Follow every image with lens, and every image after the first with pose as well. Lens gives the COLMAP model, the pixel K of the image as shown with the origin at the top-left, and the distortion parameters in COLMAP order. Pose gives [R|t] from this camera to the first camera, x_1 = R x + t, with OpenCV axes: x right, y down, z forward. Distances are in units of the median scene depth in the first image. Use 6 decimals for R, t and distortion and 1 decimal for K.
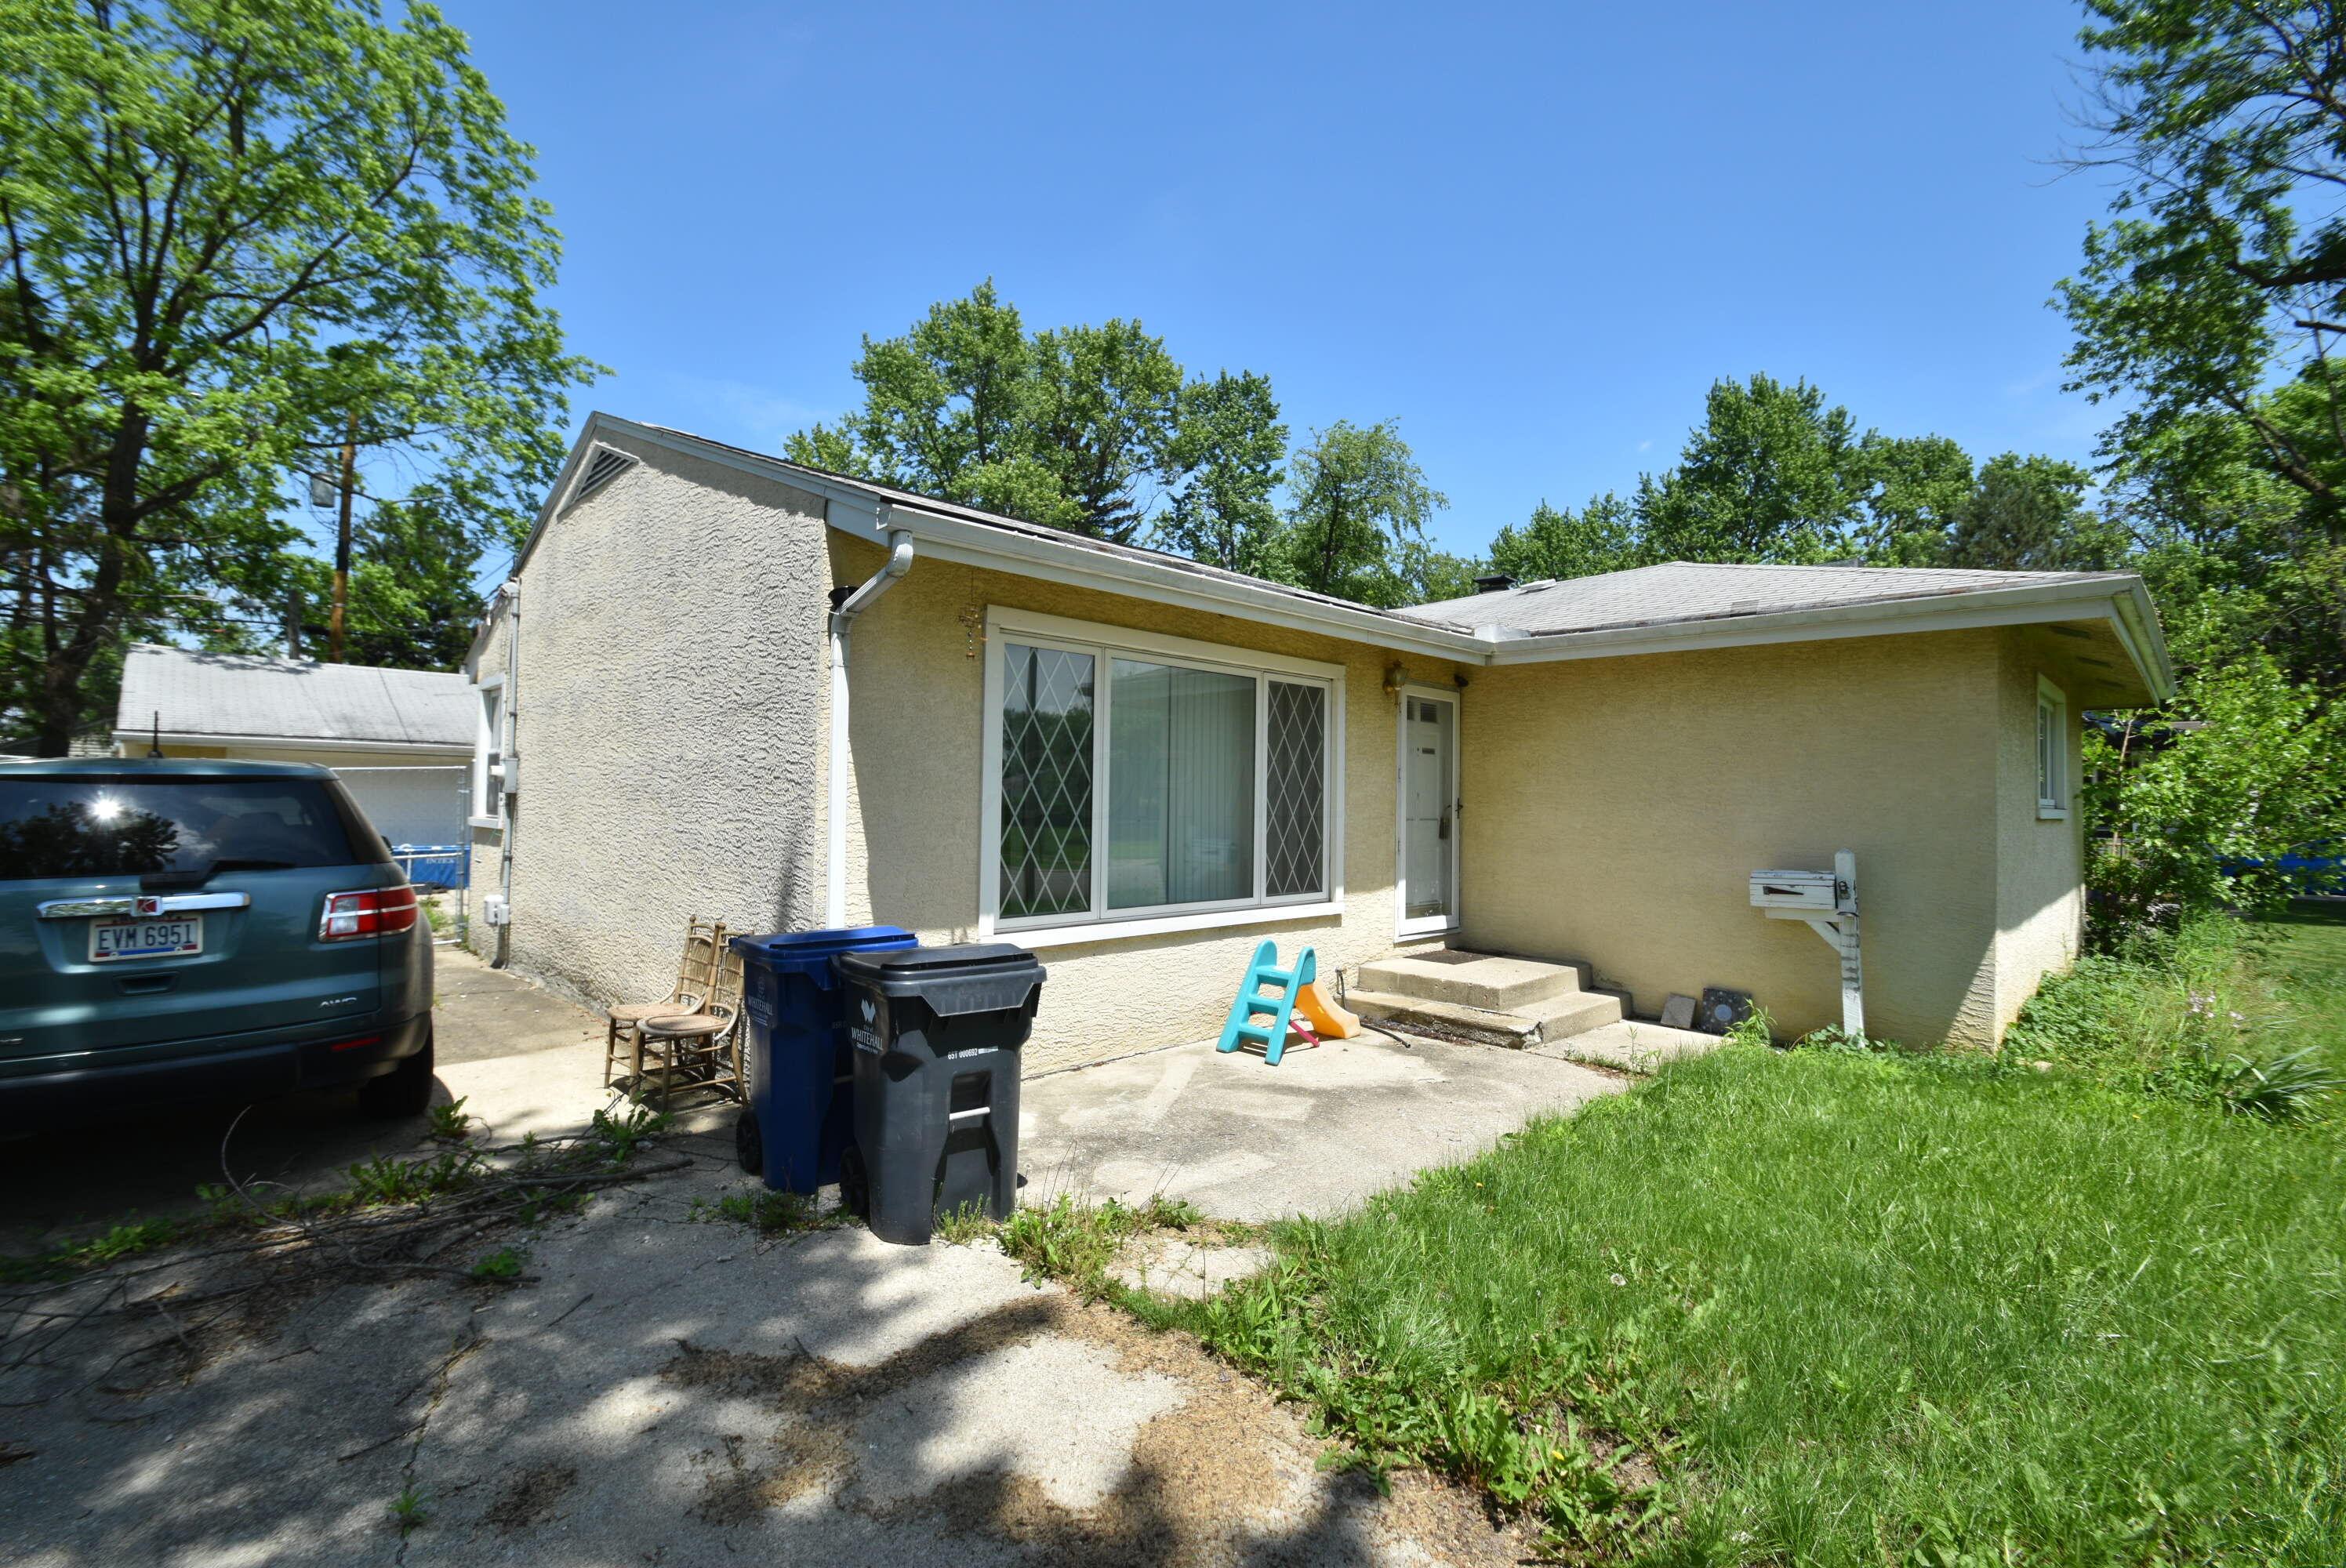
lens RADIAL K [[1017.3, 0, 1170.9], [0, 1017.3, 799.4], [0, 0, 1]] dist [-0.004710, -0.000510]
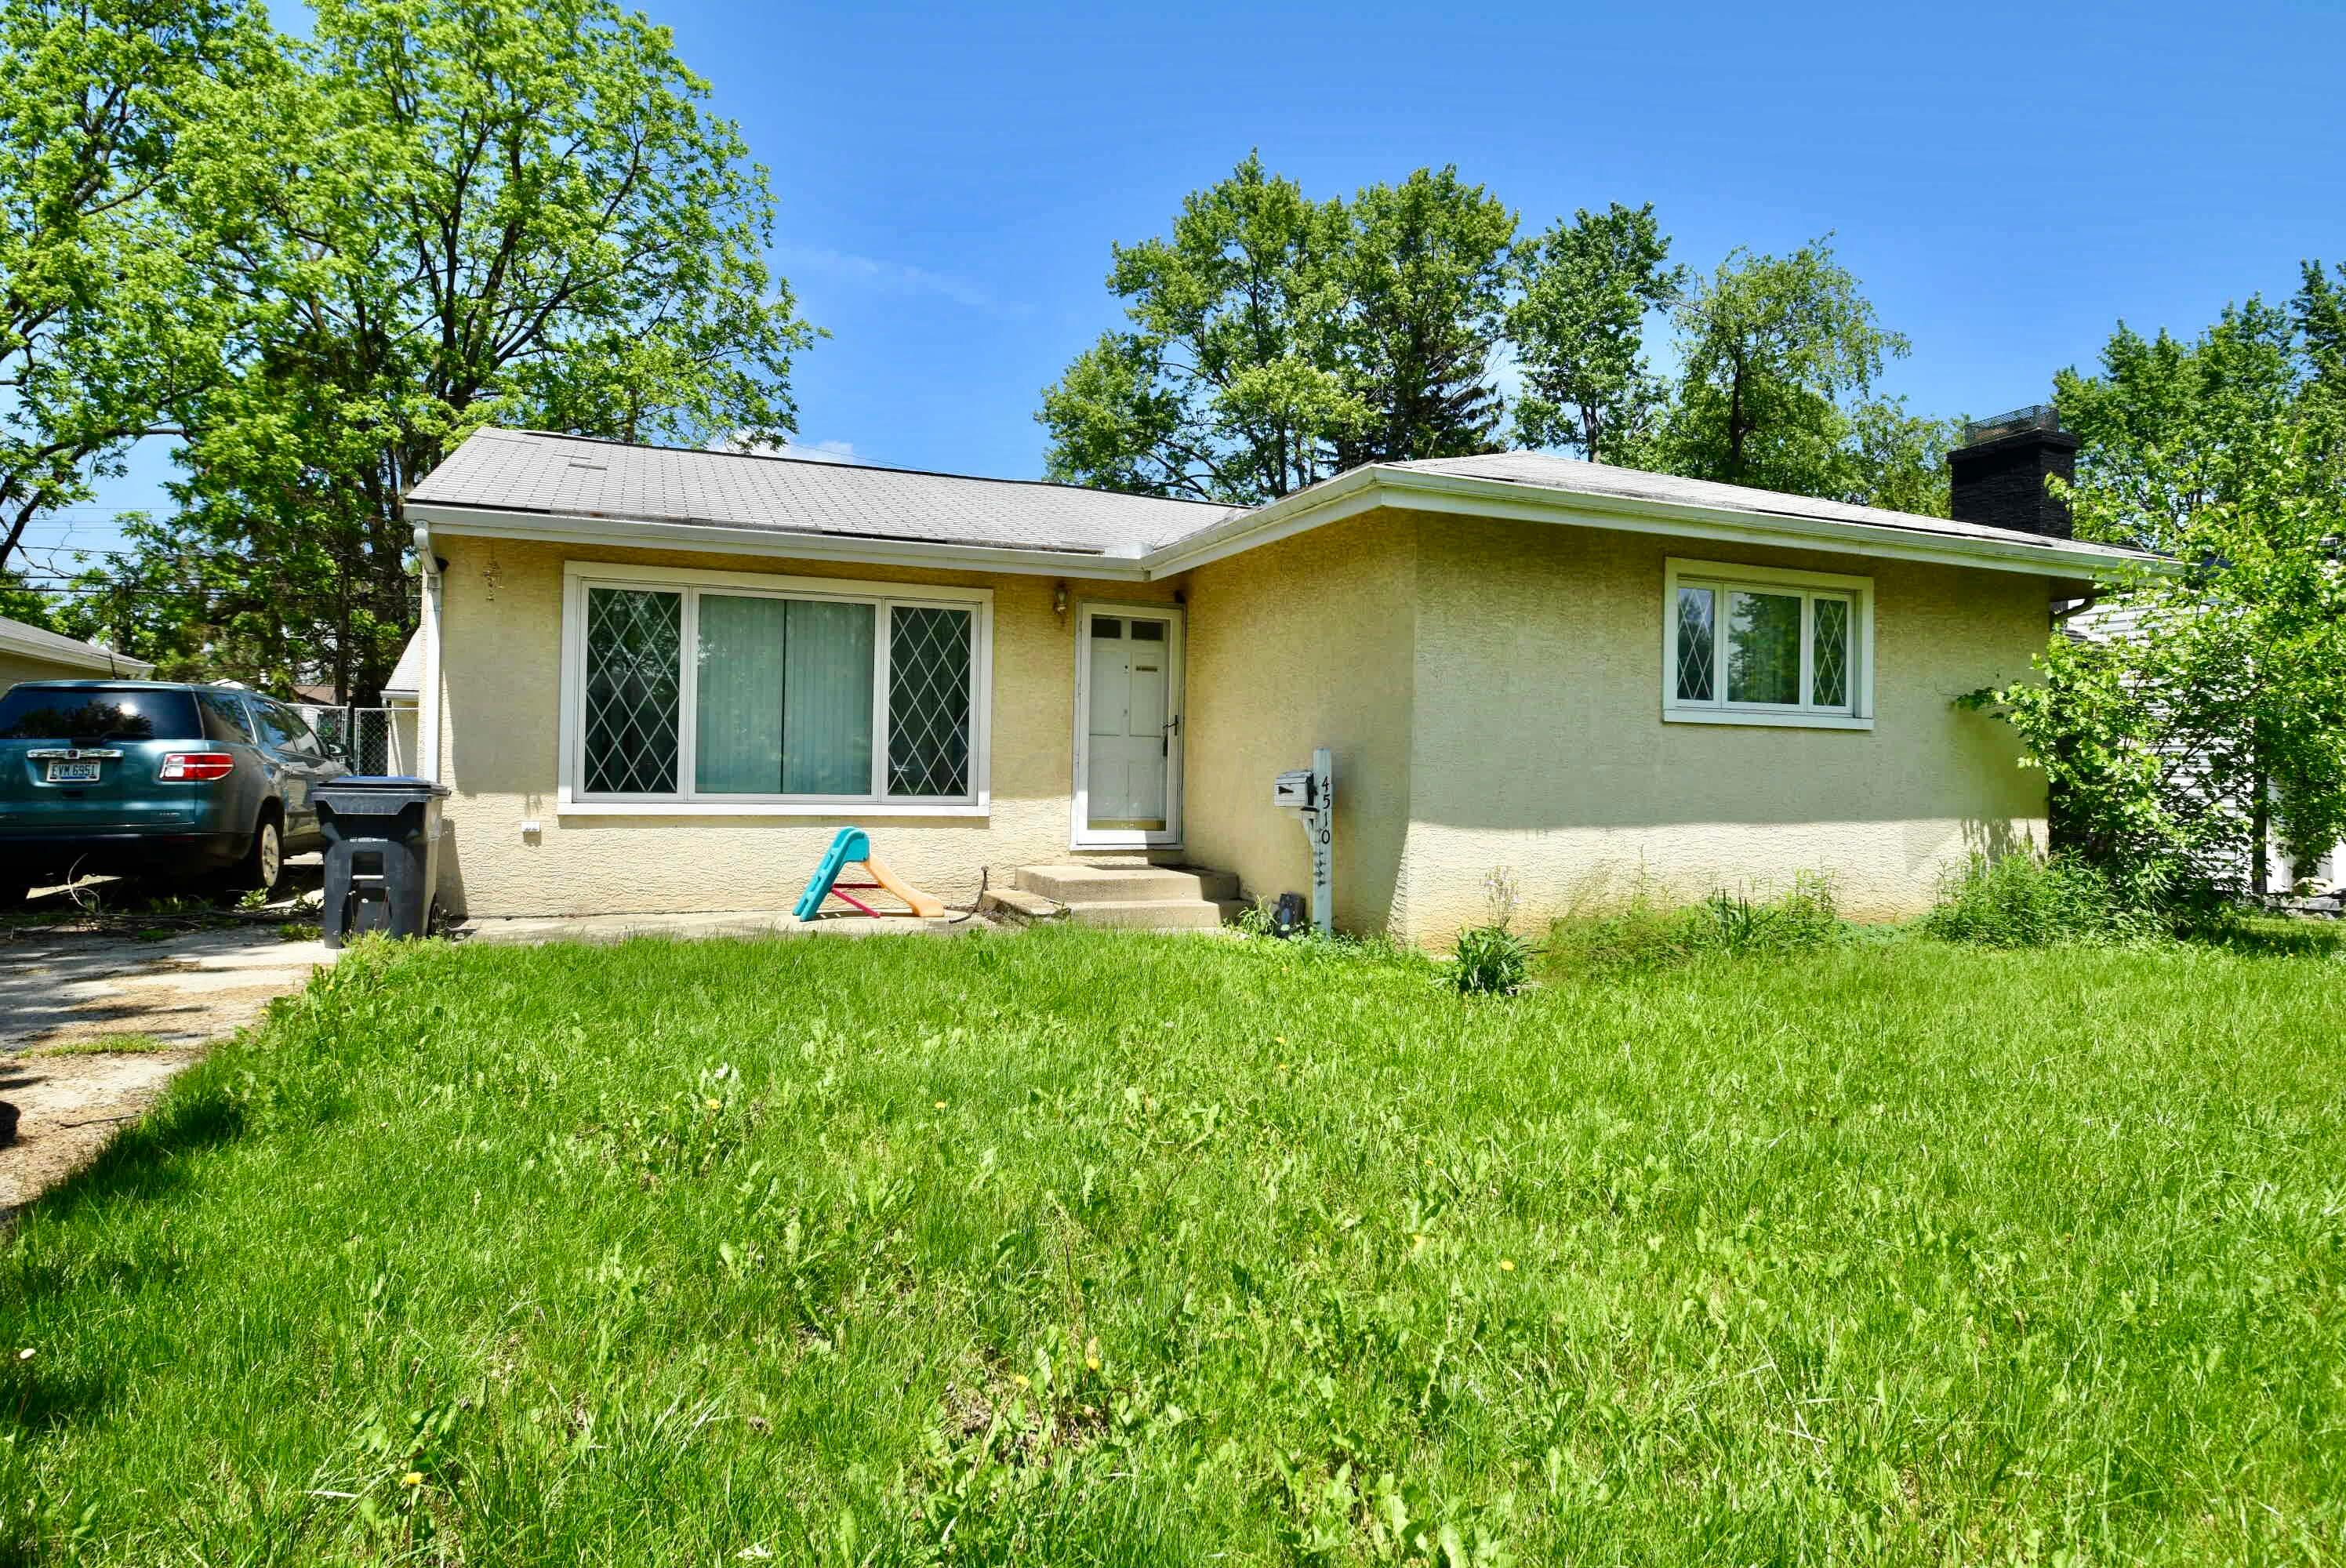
lens RADIAL K [[1312.9, 0, 1171.7], [0, 1312.9, 774.4], [0, 0, 1]] dist [-0.018228, -0.001471]
pose [[0.926754, 0.003415, -0.375653, 0.163215], [-0.004305, 0.999990, -0.001528, 0.012662], [0.375644, 0.003033, 0.926759, -0.042647]]
